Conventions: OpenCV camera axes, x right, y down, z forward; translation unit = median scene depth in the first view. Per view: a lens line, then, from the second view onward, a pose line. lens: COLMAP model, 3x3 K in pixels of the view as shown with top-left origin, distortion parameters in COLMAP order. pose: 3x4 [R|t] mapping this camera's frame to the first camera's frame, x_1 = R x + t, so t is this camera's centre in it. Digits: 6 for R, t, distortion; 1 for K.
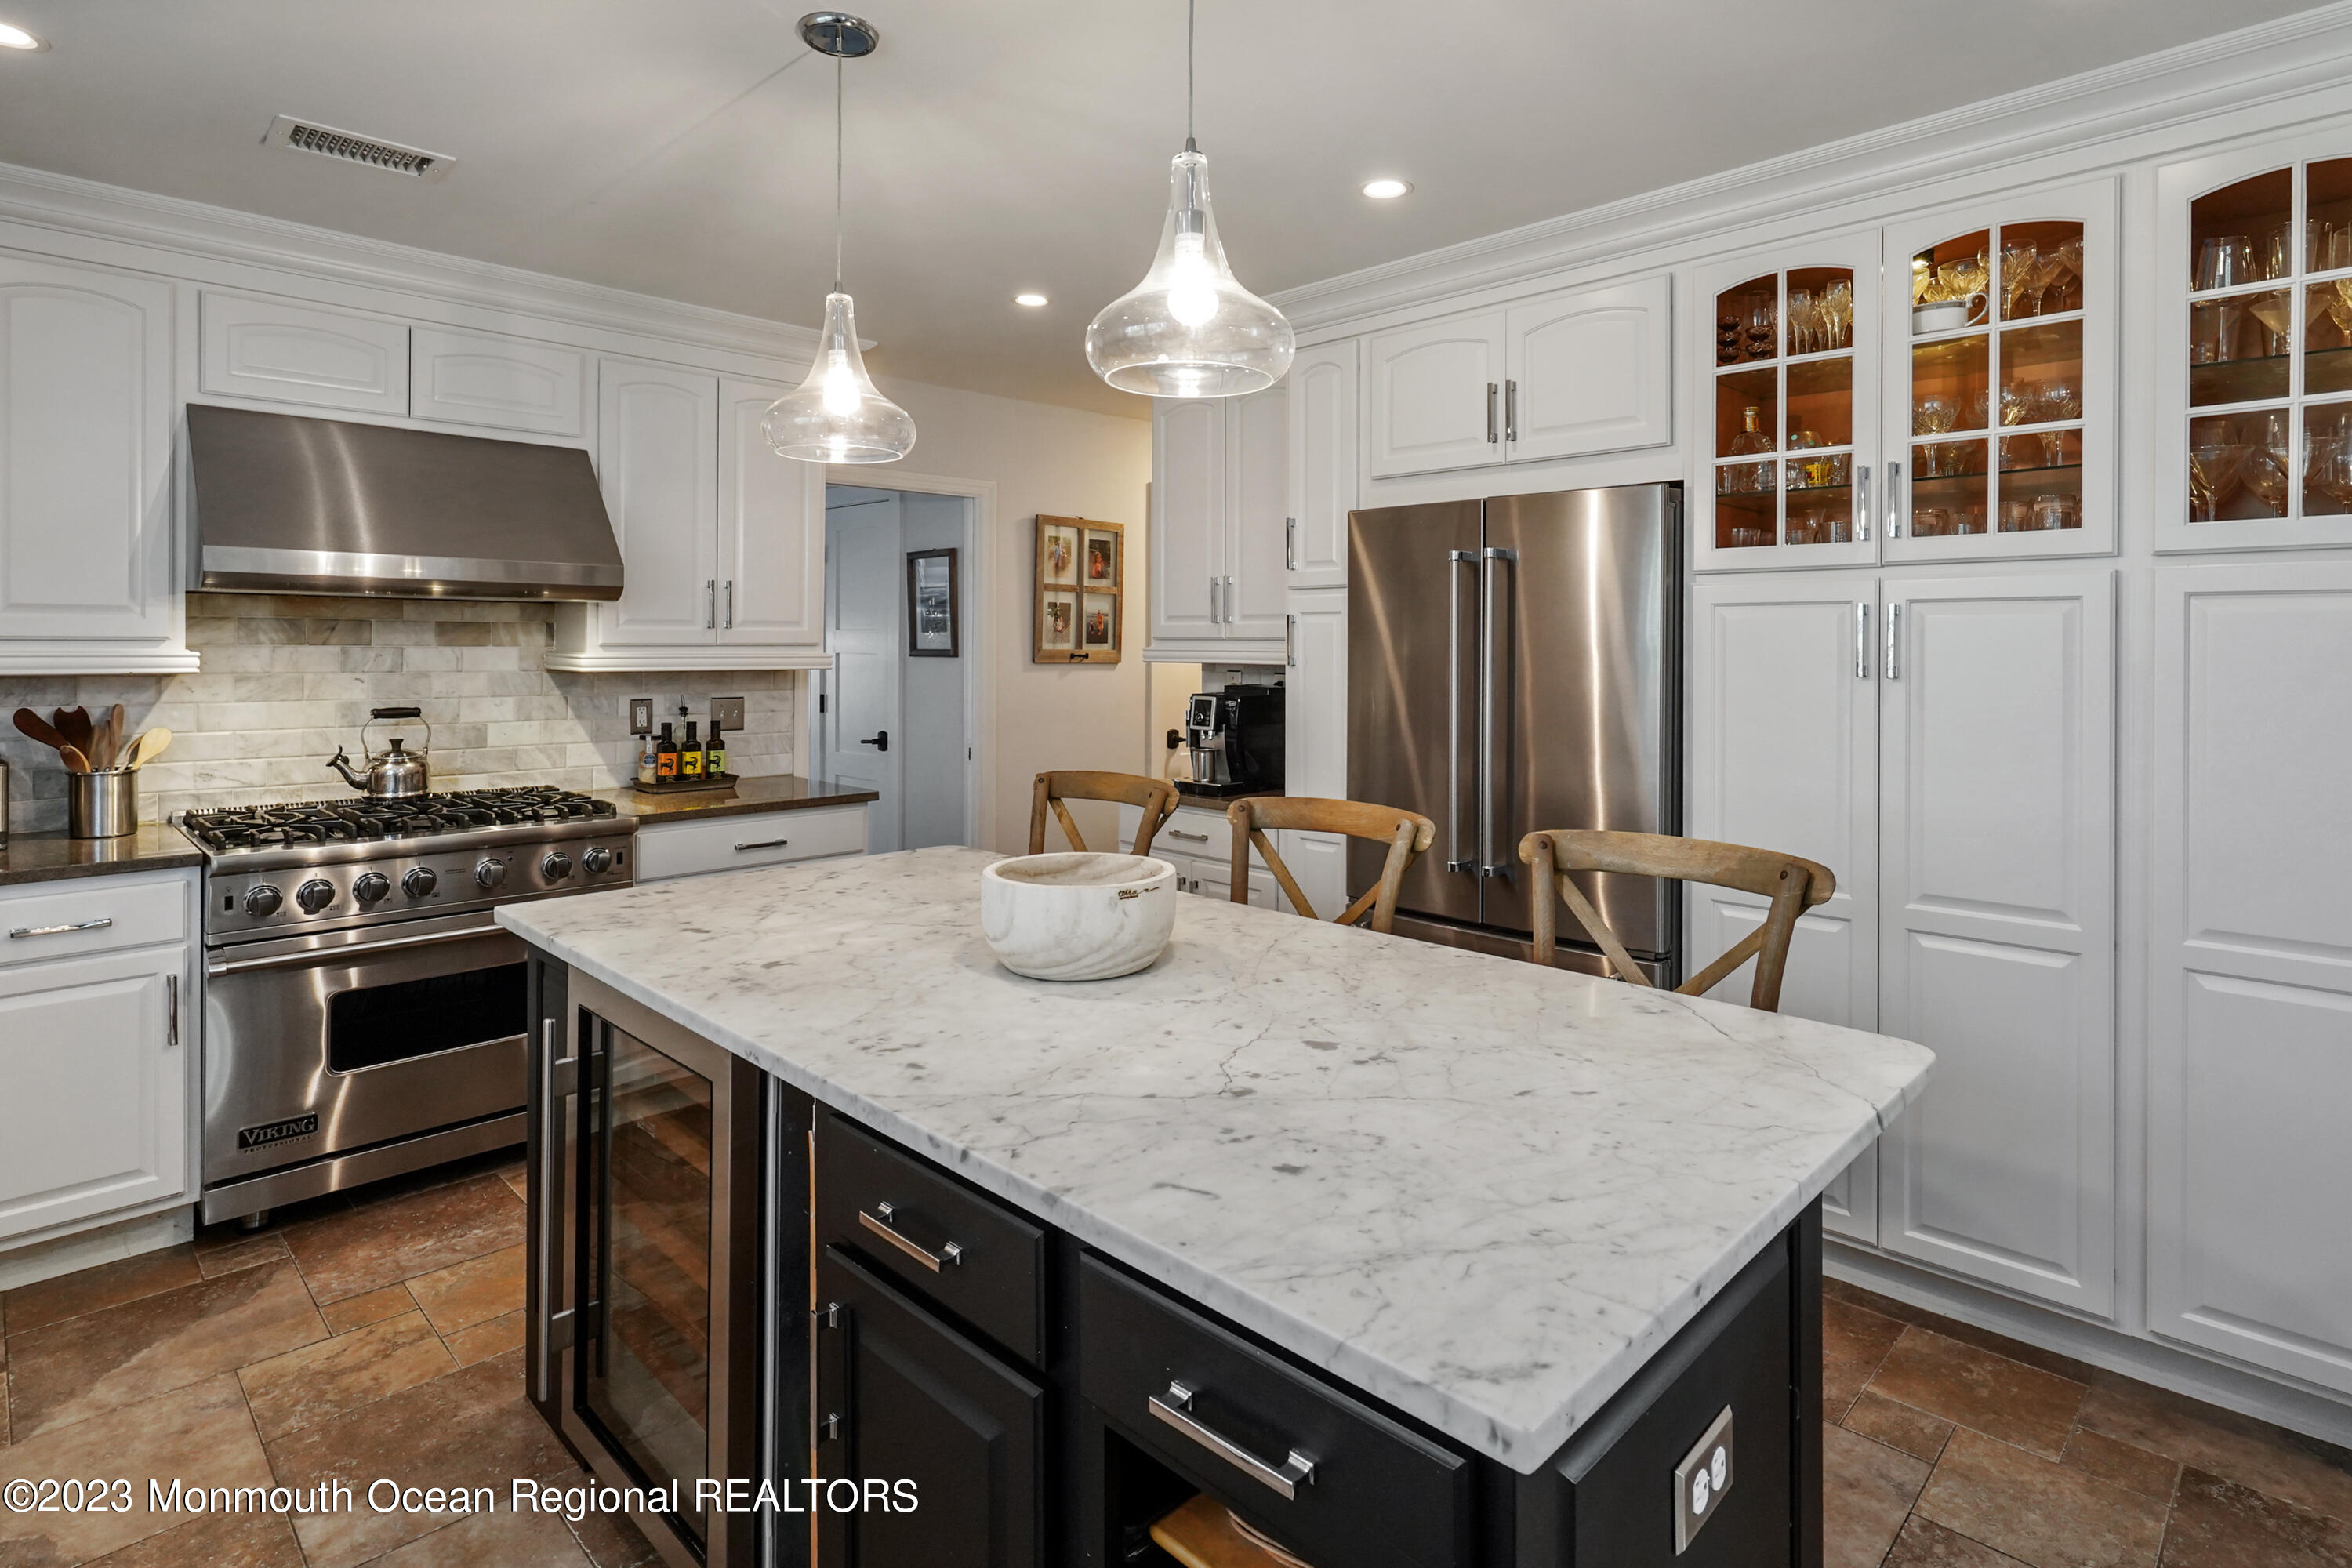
lens RADIAL K [[1206.6, 0, 1180.4], [0, 1206.6, 643.3], [0, 0, 1]] dist [0.002026, 0.001079]
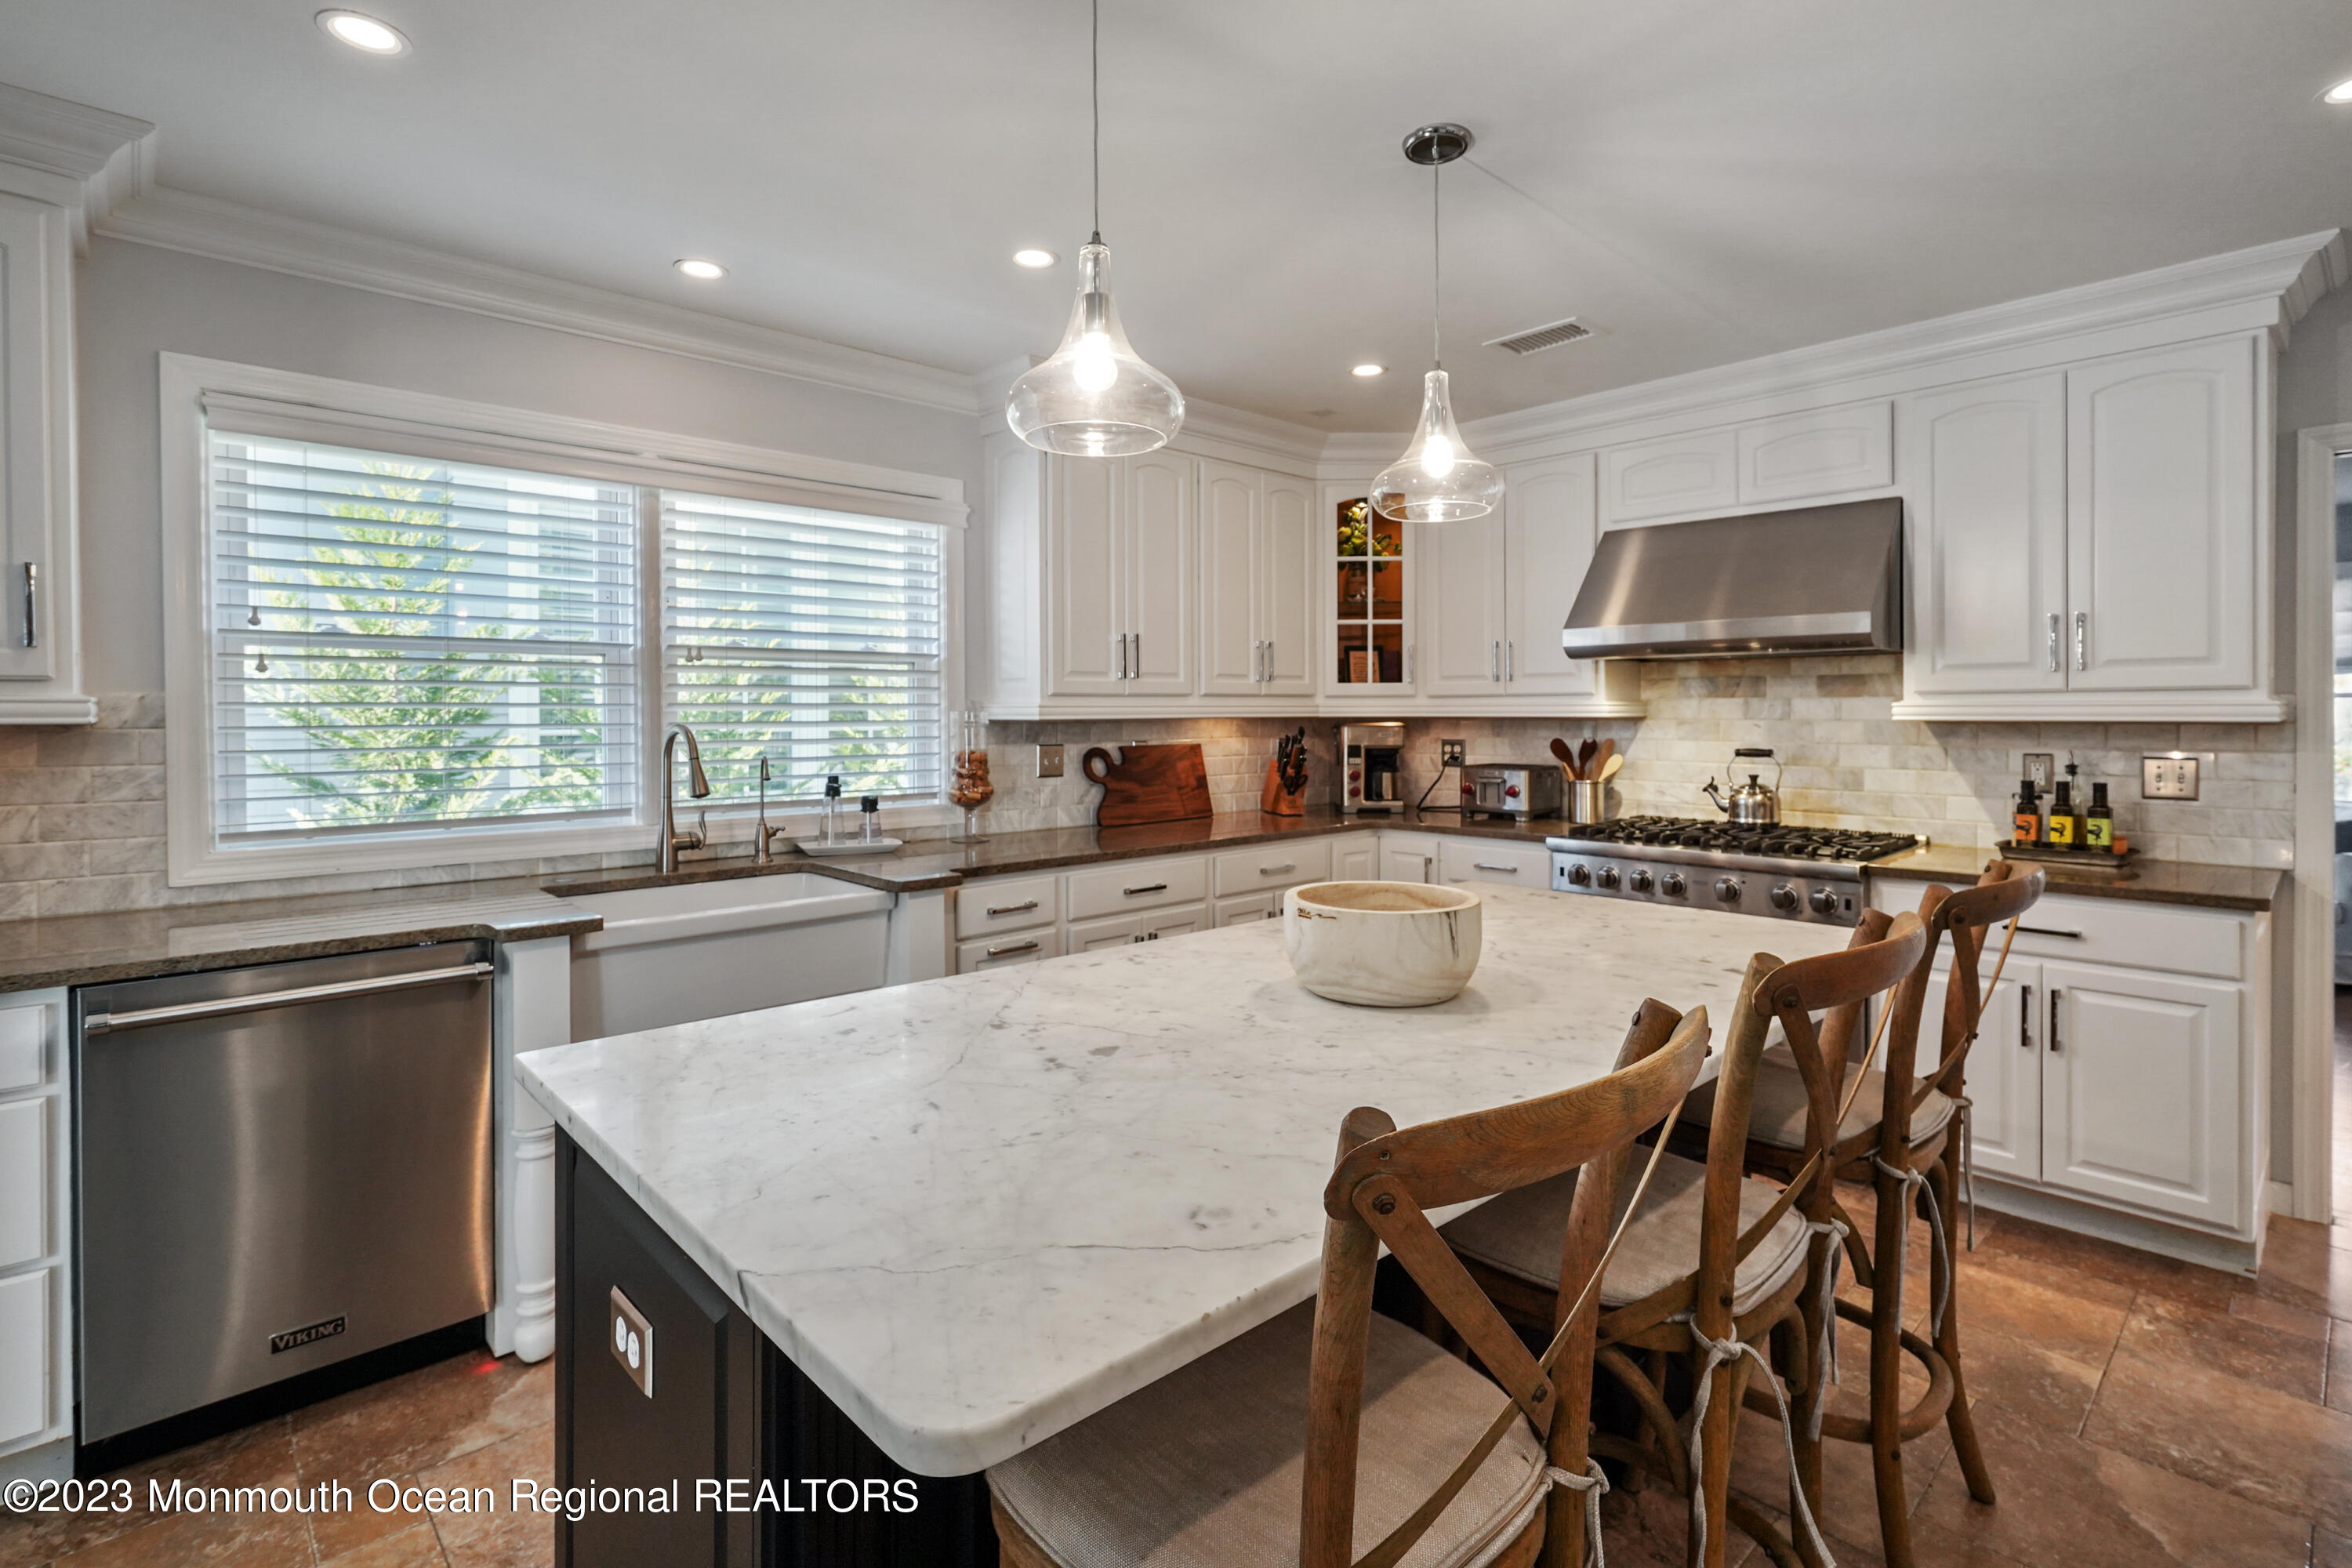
lens RADIAL K [[1110.2, 0, 1202.4], [0, 1110.2, 717.2], [0, 0, 1]] dist [-0.000526, -0.000033]
pose [[-0.032148, -0.001020, -0.999483, 0.456224], [0.001991, 0.999997, -0.001084, 0.021957], [0.999481, -0.002025, -0.032146, 0.480465]]
